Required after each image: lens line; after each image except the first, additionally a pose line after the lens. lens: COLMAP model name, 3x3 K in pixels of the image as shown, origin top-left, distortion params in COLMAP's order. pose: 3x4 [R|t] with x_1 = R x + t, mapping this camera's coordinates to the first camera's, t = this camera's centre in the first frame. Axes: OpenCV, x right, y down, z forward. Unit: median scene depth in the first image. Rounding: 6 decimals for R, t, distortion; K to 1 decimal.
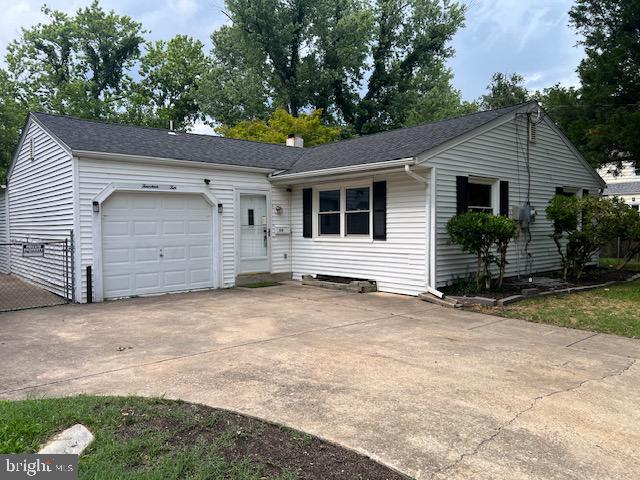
lens RADIAL K [[485.6, 0, 320.0], [0, 485.6, 240.0], [0, 0, 1]] dist [0.064026, -0.069795]
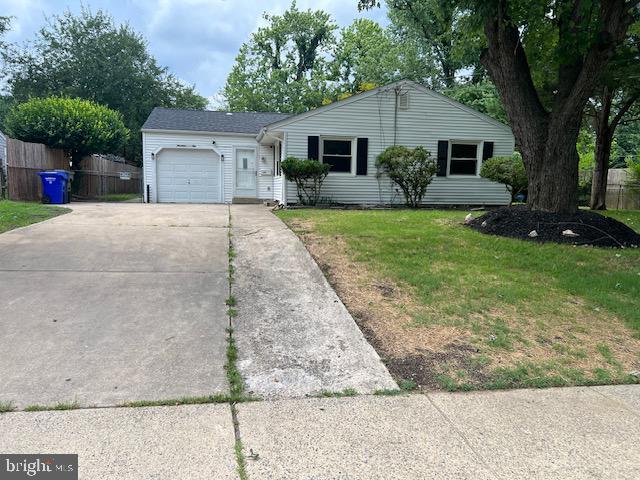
lens RADIAL K [[485.6, 0, 320.0], [0, 485.6, 240.0], [0, 0, 1]] dist [0.064026, -0.069795]
pose [[0.841088, 0.086054, -0.534009, 0.990938], [-0.042438, 0.994719, 0.093455, 0.046685], [0.539231, -0.055942, 0.840298, -0.277202]]
